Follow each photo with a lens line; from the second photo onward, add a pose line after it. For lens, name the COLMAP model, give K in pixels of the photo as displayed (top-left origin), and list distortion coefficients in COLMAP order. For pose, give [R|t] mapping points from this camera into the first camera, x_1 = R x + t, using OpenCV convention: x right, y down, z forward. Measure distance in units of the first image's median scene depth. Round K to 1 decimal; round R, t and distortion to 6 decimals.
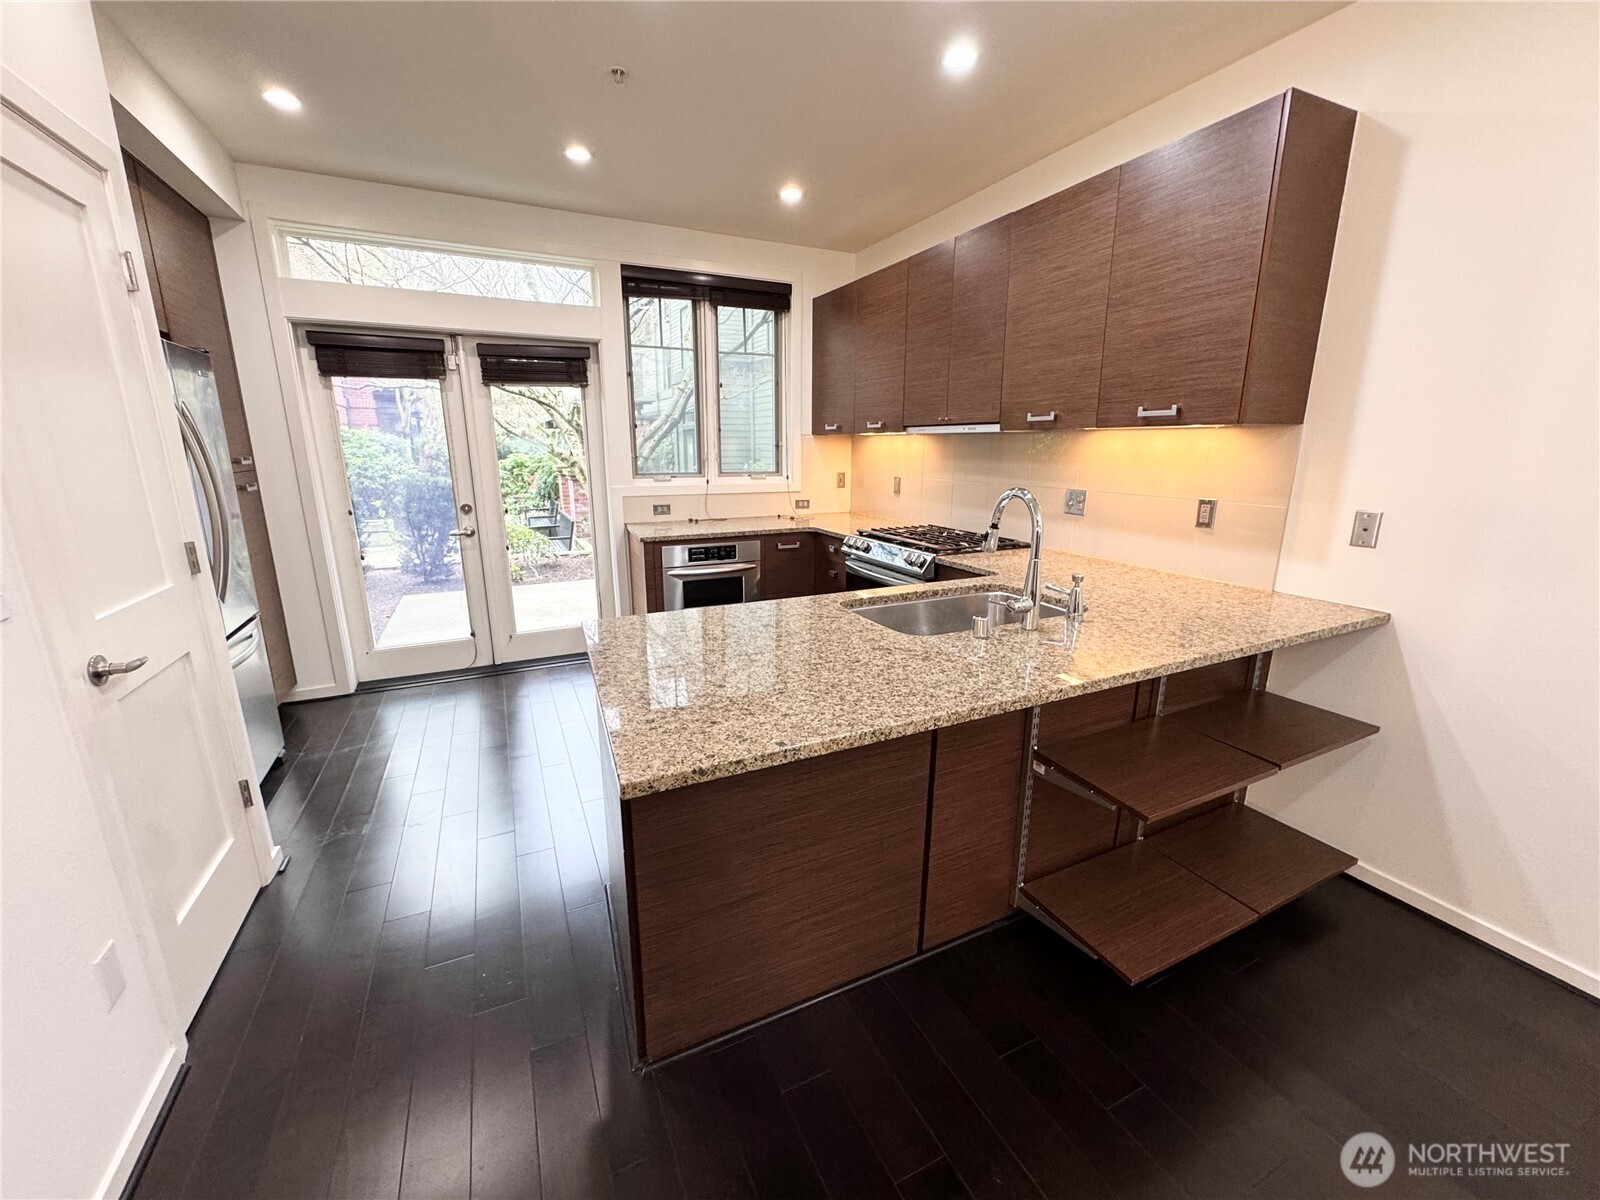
lens RADIAL K [[639.9, 0, 802.9], [0, 639.9, 599.8], [0, 0, 1]] dist [-0.007412, 0.000732]
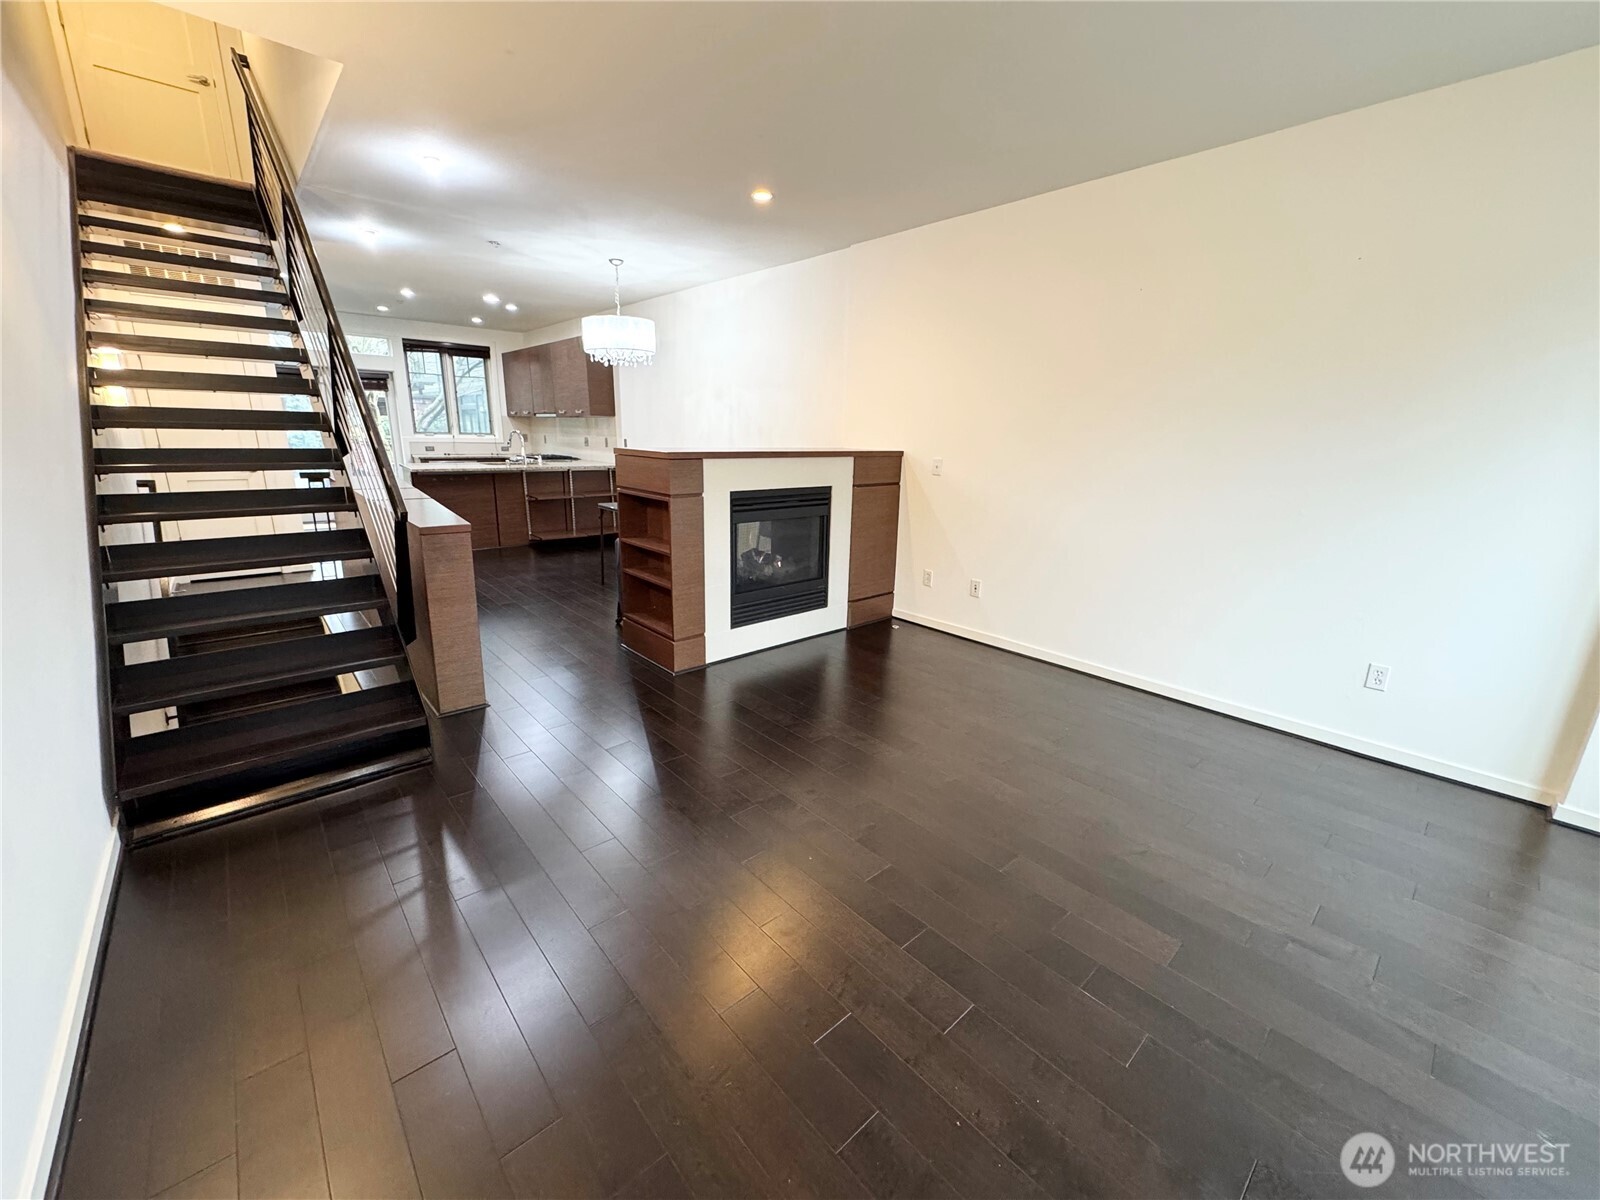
lens RADIAL K [[639.9, 0, 808.3], [0, 639.9, 596.2], [0, 0, 1]] dist [-0.007412, 0.000732]
pose [[0.960452, -0.048168, 0.274249, 0.402923], [0.042943, 0.998764, 0.025027, 0.365339], [-0.275115, -0.012260, 0.961333, -1.465986]]
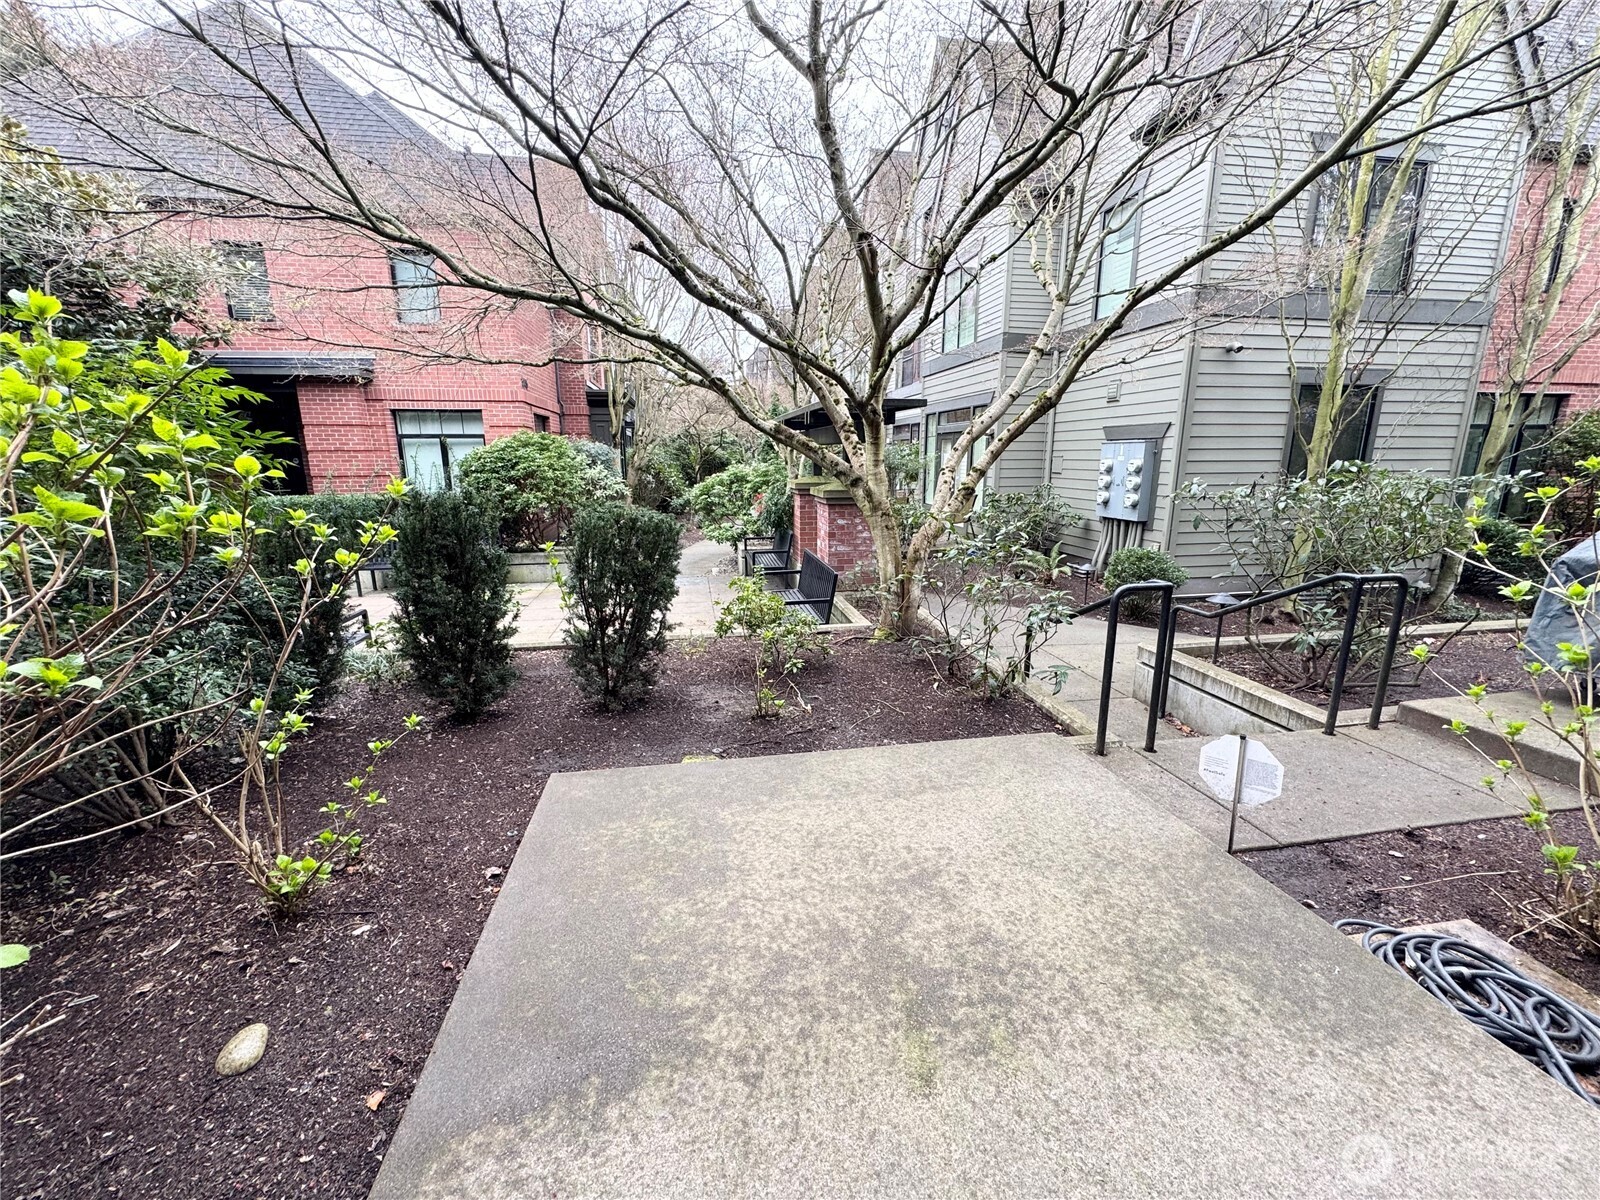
lens RADIAL K [[639.9, 0, 796.9], [0, 639.9, 601.9], [0, 0, 1]] dist [-0.007412, 0.000732]
pose [[0.958734, 0.055384, -0.278857, -0.136032], [-0.059210, 0.998231, -0.005311, -0.055750], [0.278069, 0.021603, 0.960318, 0.245519]]
